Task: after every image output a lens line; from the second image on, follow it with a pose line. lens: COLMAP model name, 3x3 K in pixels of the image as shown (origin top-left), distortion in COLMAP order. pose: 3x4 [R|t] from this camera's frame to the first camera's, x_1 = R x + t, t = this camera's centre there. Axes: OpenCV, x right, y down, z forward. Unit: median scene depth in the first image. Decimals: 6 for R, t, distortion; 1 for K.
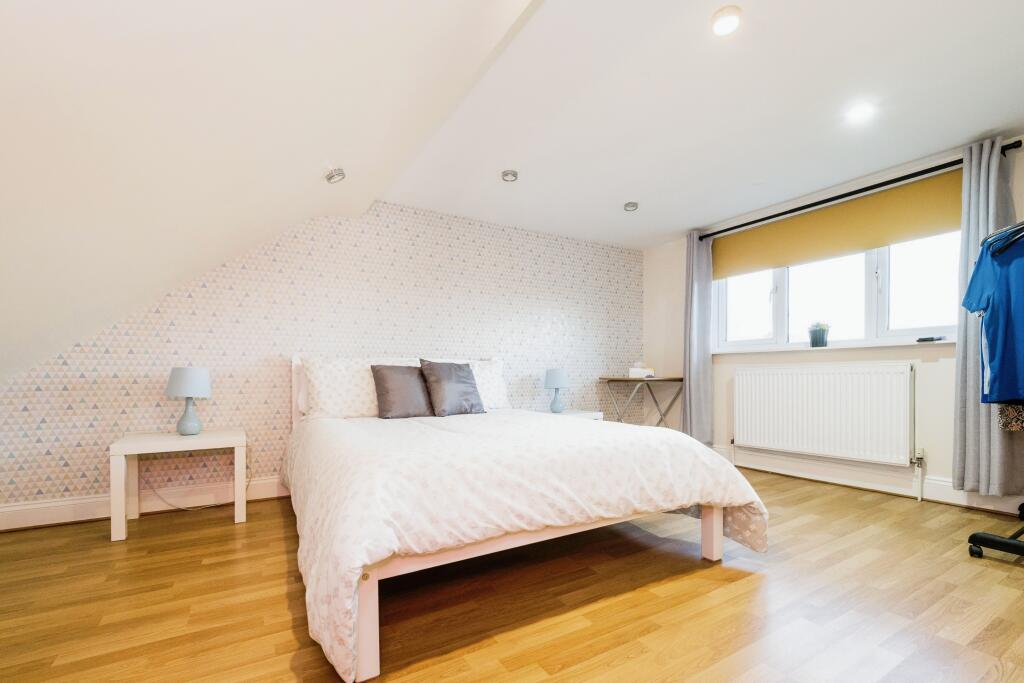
lens RADIAL K [[442.8, 0, 508.1], [0, 442.8, 385.9], [0, 0, 1]] dist [-0.012943, -0.000251]
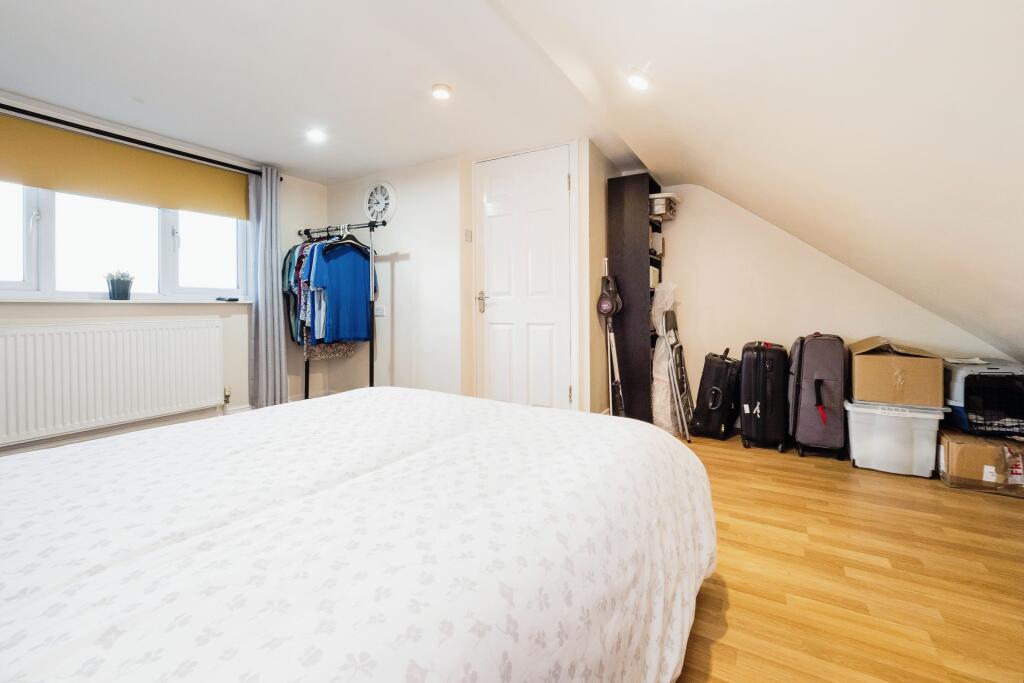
lens RADIAL K [[439.9, 0, 515.3], [0, 439.9, 312.5], [0, 0, 1]] dist [-0.001867, -0.000208]
pose [[-0.470838, 0.004342, 0.882209, -0.406217], [0.035088, 0.999289, 0.013809, -0.042420], [-0.881521, 0.037457, -0.470656, 0.656798]]
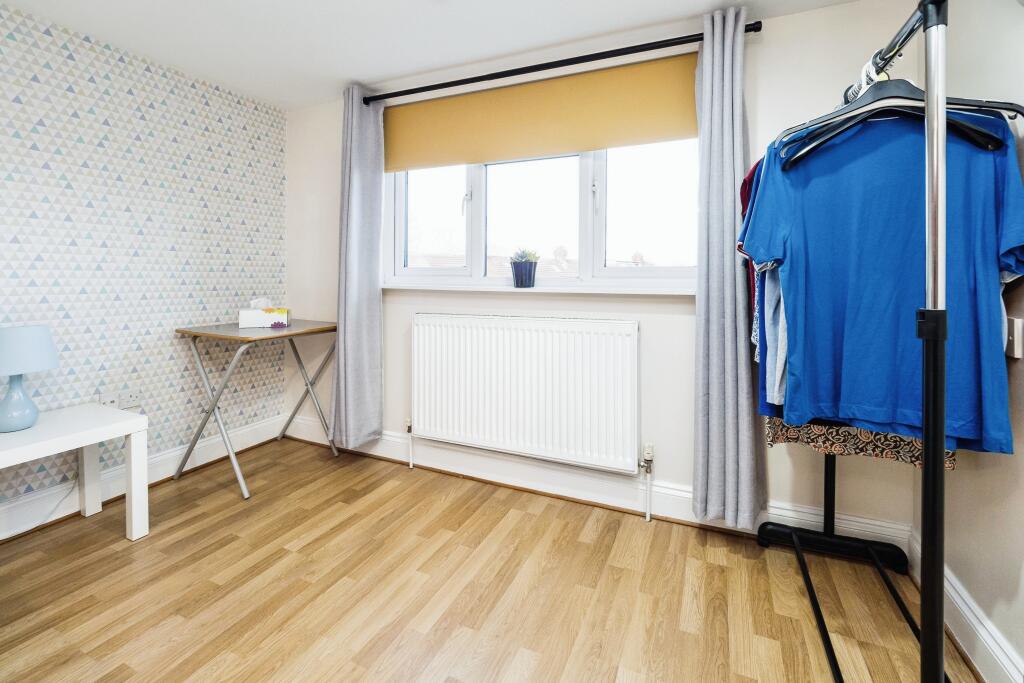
lens RADIAL K [[448.5, 0, 513.3], [0, 448.5, 264.6], [0, 0, 1]] dist [0.000328, 0.000042]
pose [[0.817841, 0.028788, 0.574724, 0.269744], [0.001247, 0.998657, -0.051797, -0.078933], [-0.575443, 0.043078, 0.816706, 0.407240]]
